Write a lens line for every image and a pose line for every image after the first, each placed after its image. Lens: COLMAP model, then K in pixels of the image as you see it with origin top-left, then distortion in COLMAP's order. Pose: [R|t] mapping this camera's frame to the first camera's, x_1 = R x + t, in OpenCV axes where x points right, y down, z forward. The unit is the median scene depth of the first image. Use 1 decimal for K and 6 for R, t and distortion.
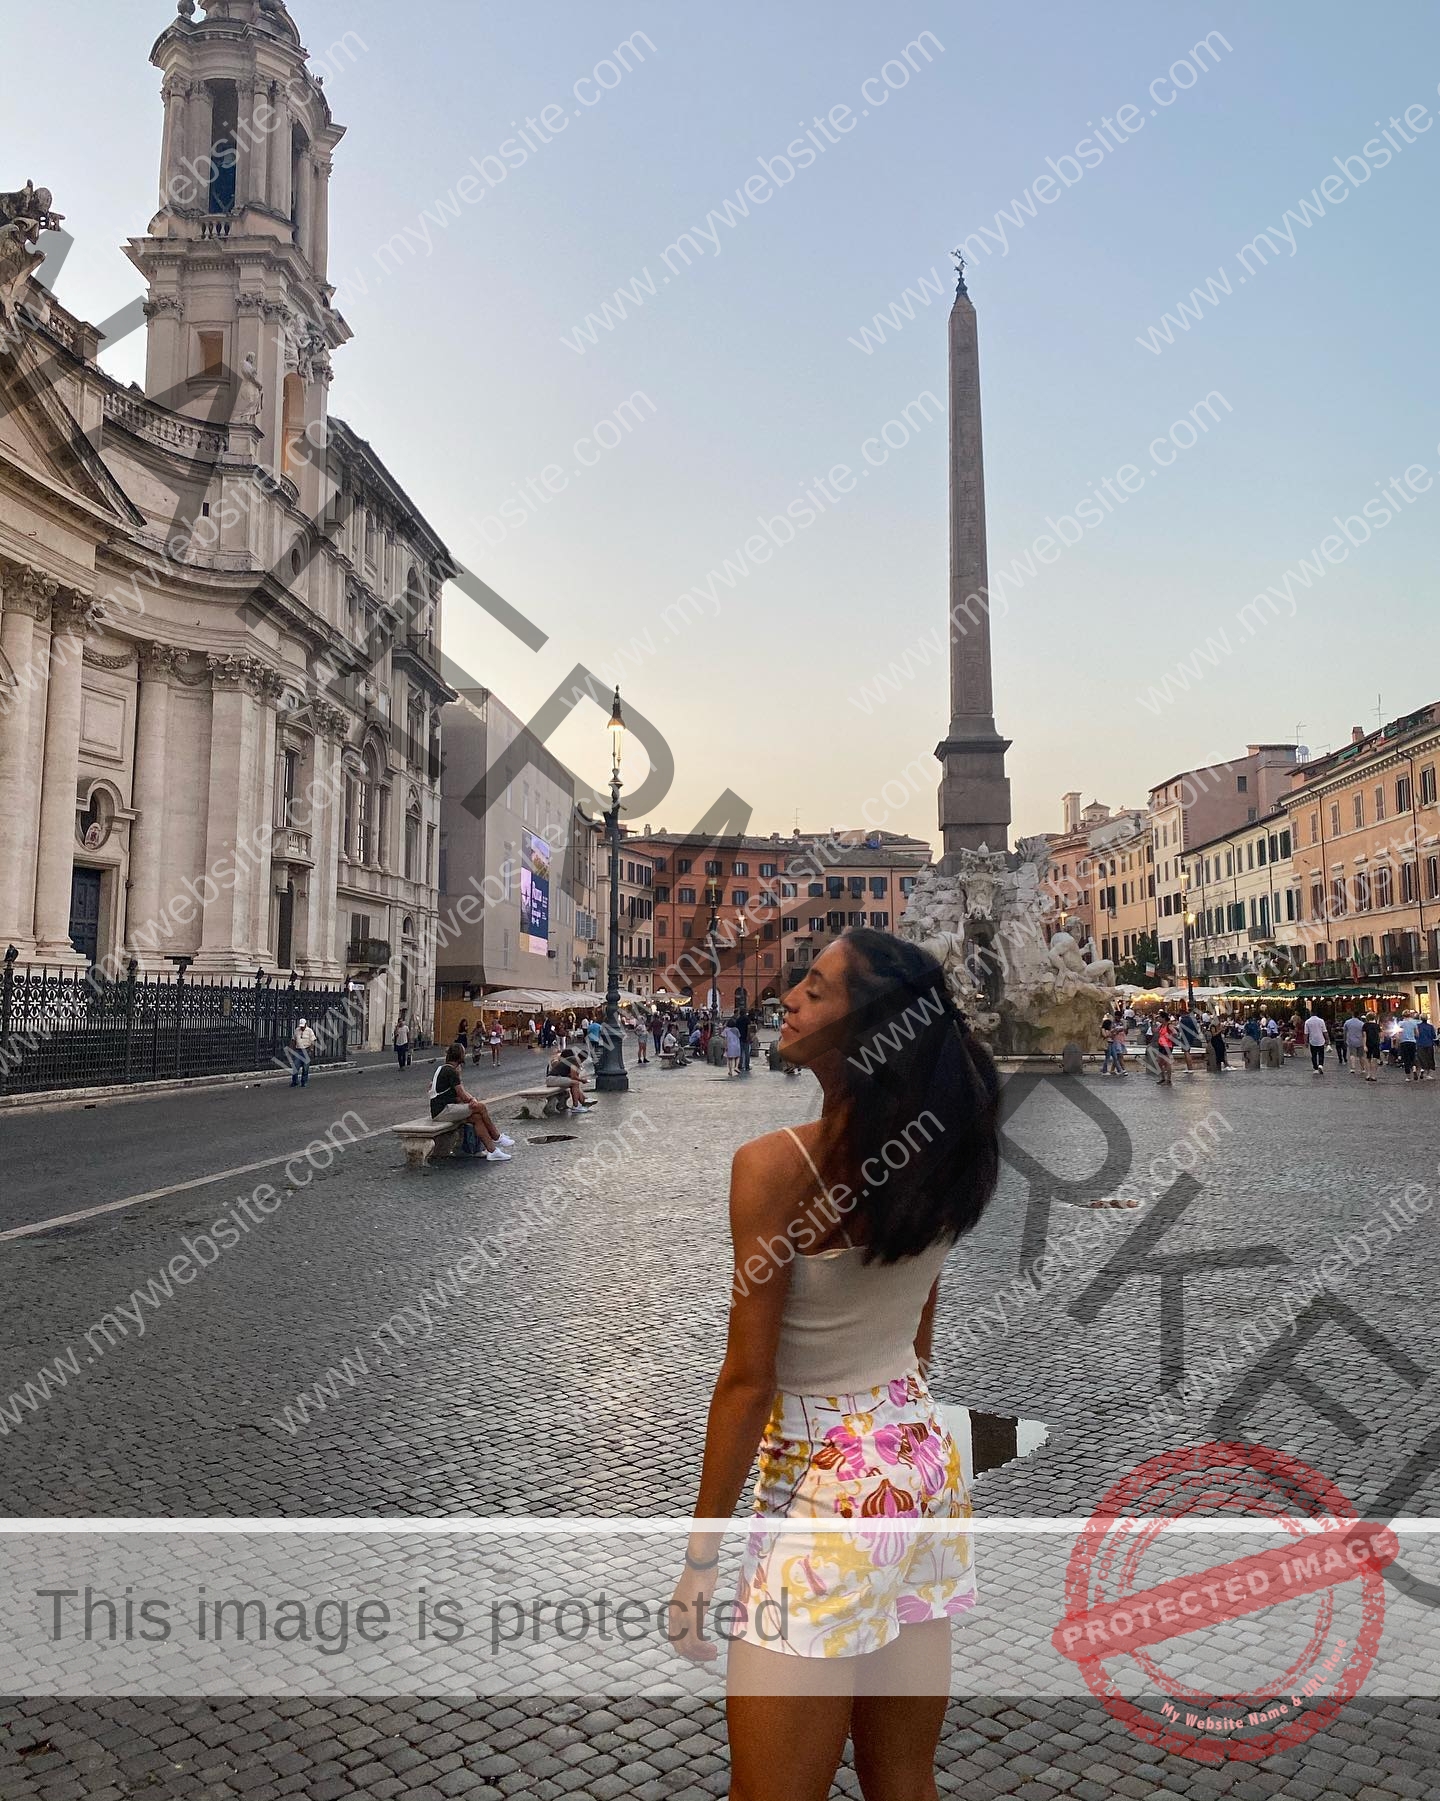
lens RADIAL K [[1322.3, 0, 720.0], [0, 1322.3, 900.5], [0, 0, 1]] dist [0.000724, -0.000221]
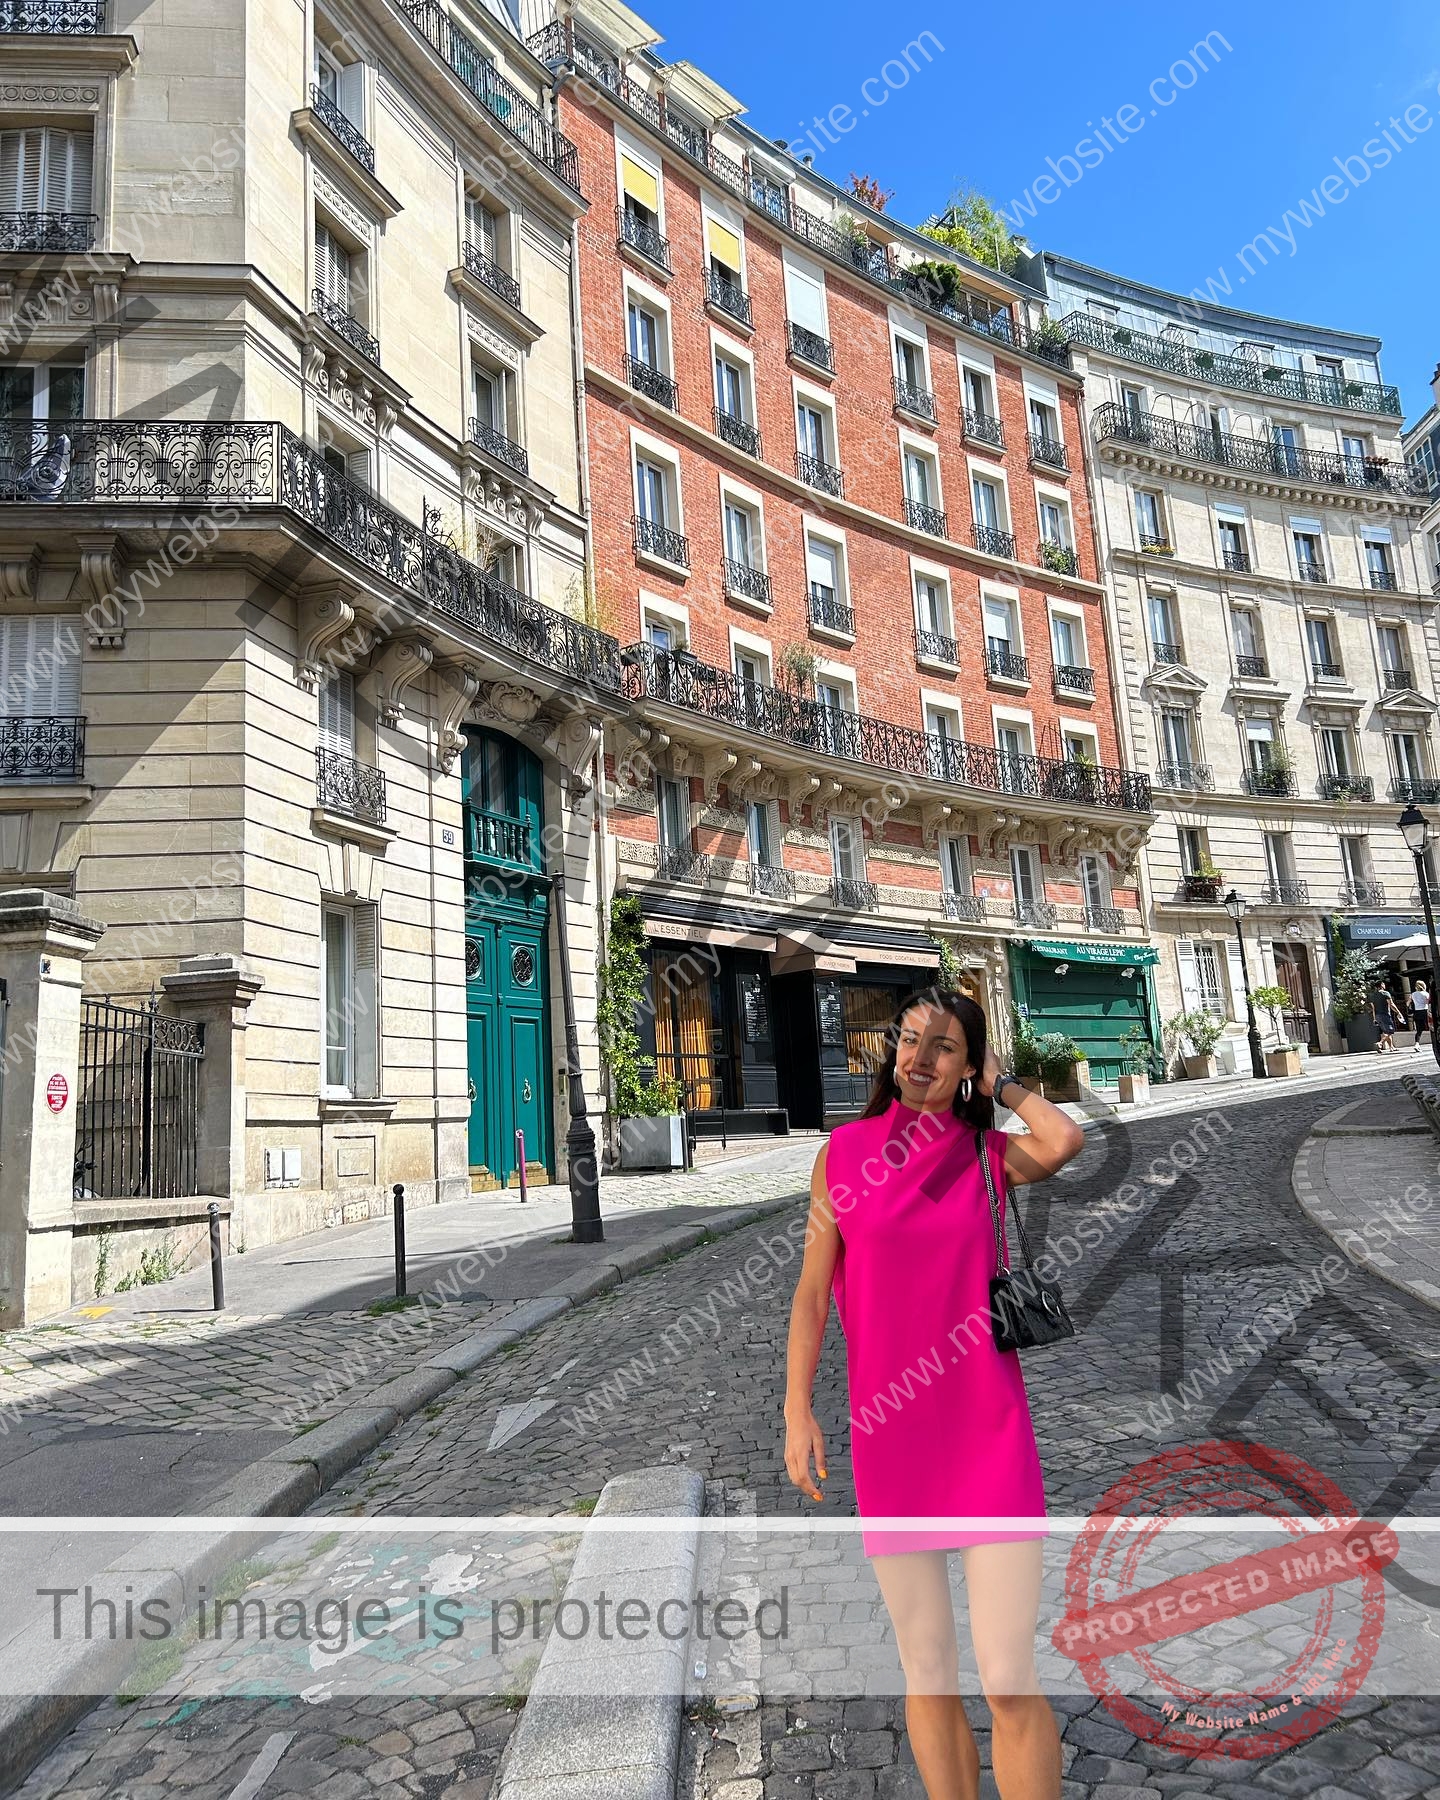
lens RADIAL K [[1321.6, 0, 720.0], [0, 1321.6, 900.0], [0, 0, 1]] dist [0.000724, -0.000221]
pose [[1.000000, -0.000265, 0.000536, -0.447356], [0.000265, 1.000000, 0.000065, -0.000644], [-0.000536, -0.000065, 1.000000, 0.000810]]
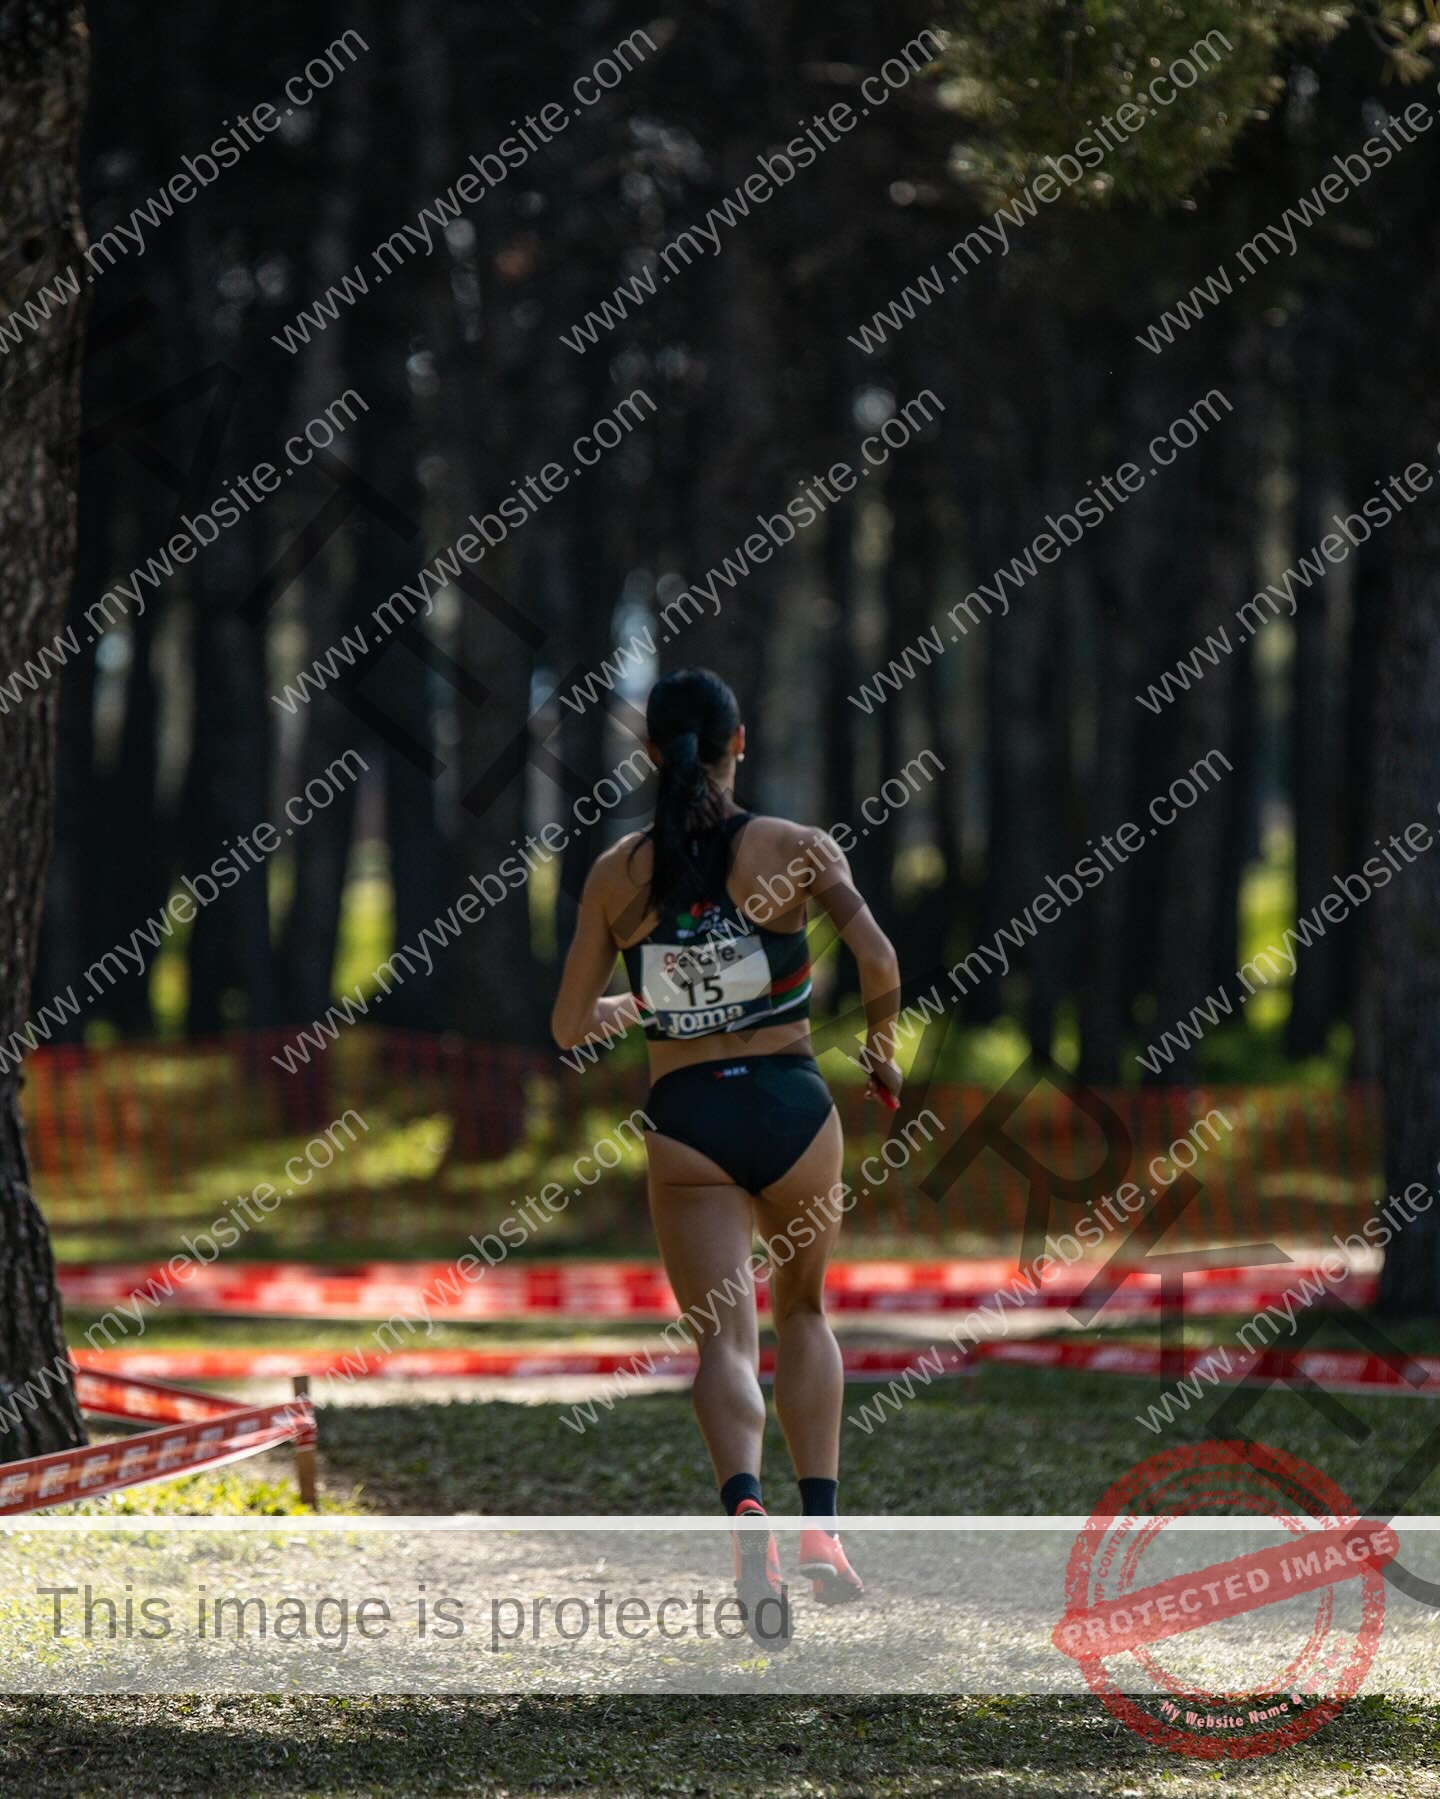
lens RADIAL K [[1320.9, 0, 720.0], [0, 1320.9, 899.5], [0, 0, 1]] dist [0.000724, -0.000221]
pose [[1.000000, 0.000301, -0.000264, 0.224179], [-0.000301, 1.000000, 0.000276, -0.000086], [0.000264, -0.000276, 1.000000, 0.000226]]
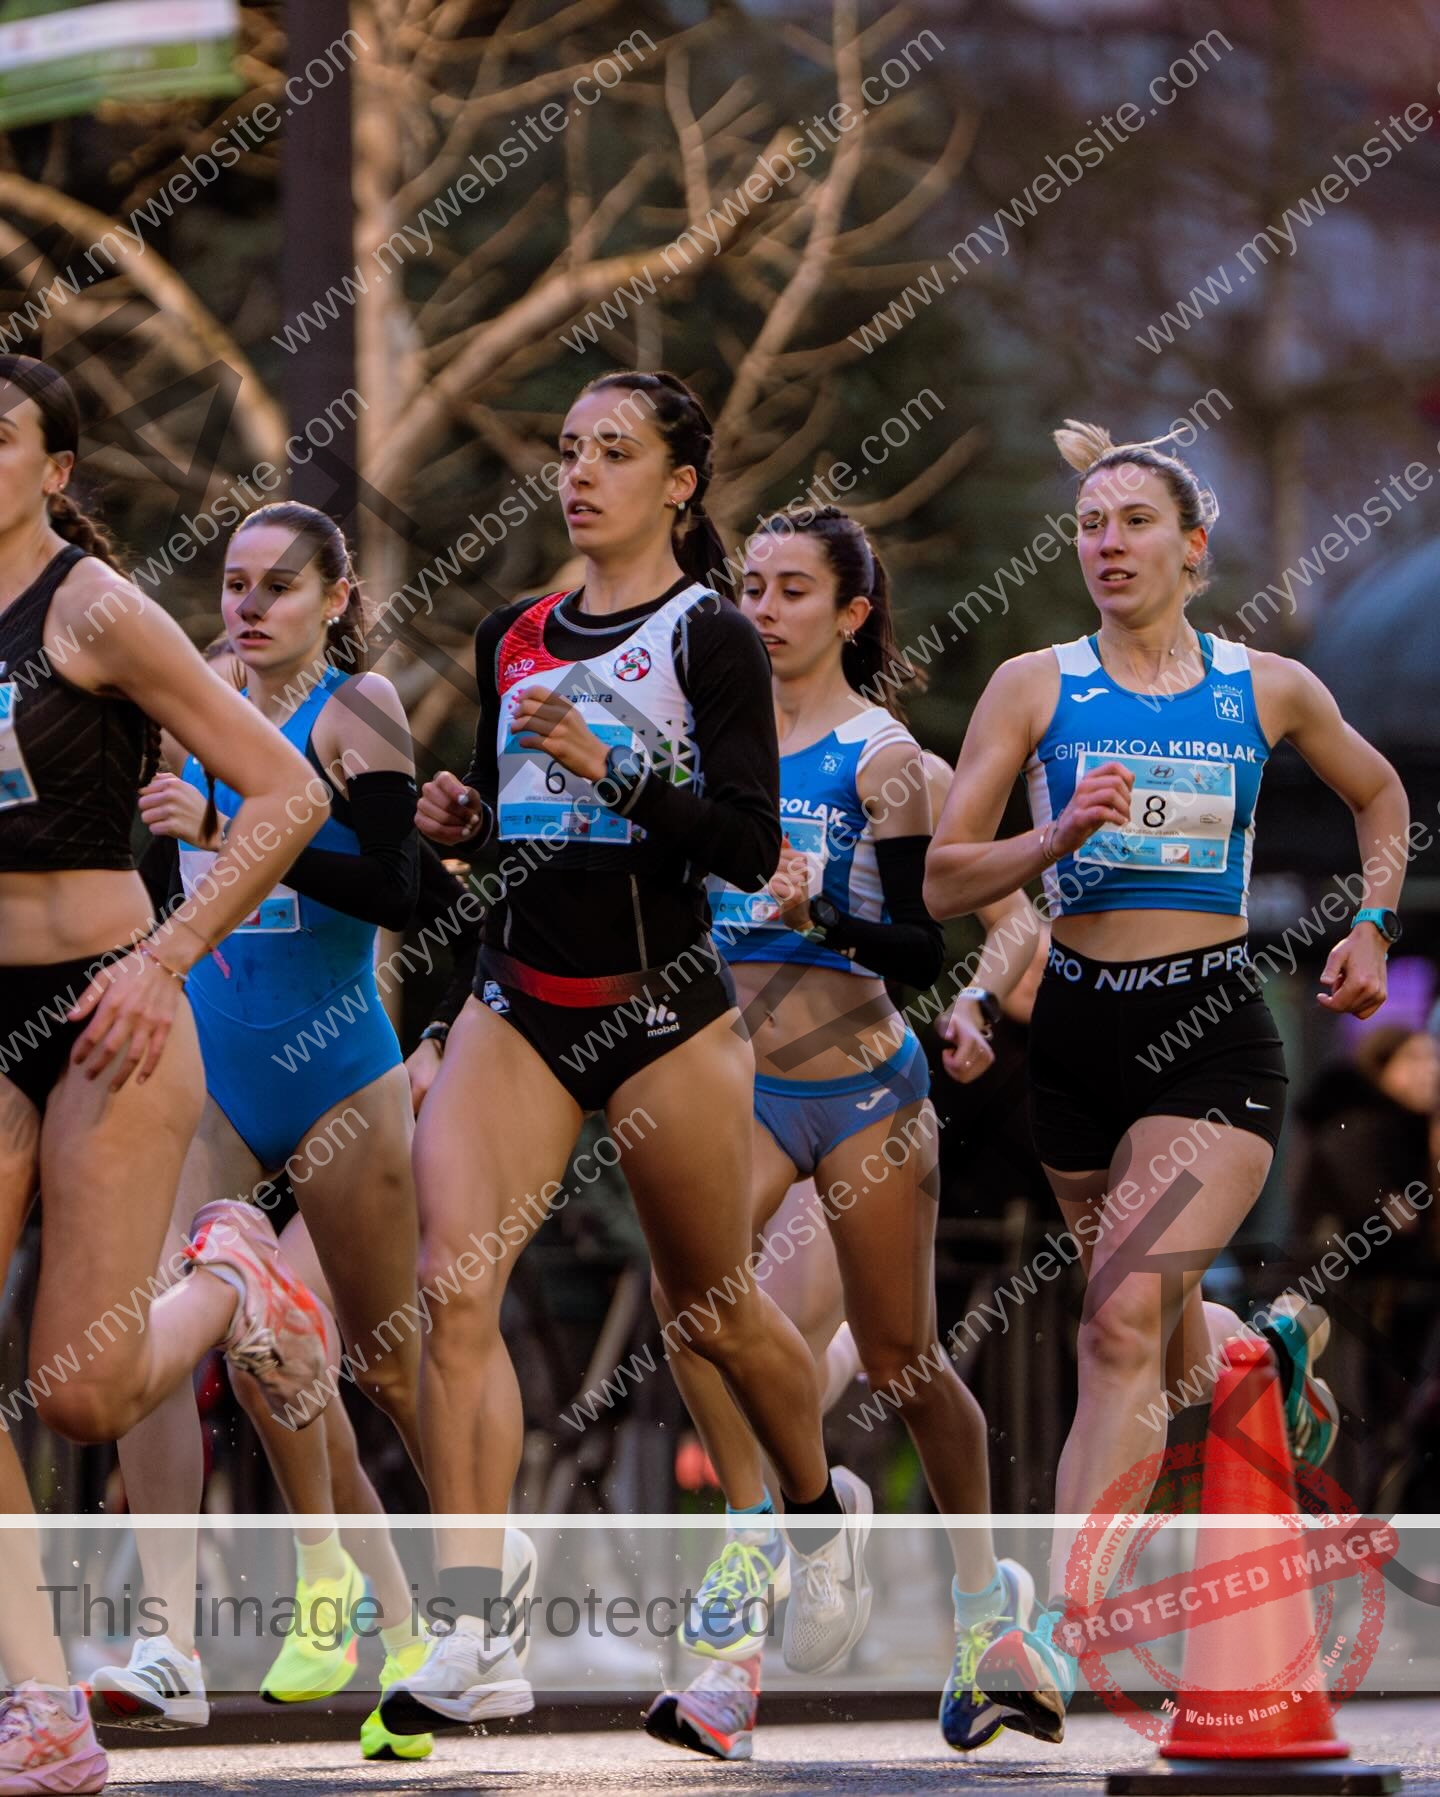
lens RADIAL K [[1319.4, 0, 720.0], [0, 1319.4, 898.5], [0, 0, 1]] dist [0.000724, -0.000221]
pose [[0.999999, -0.000327, 0.001495, 0.834260], [0.000326, 1.000000, 0.000299, 0.000097], [-0.001495, -0.000298, 0.999999, 0.000112]]
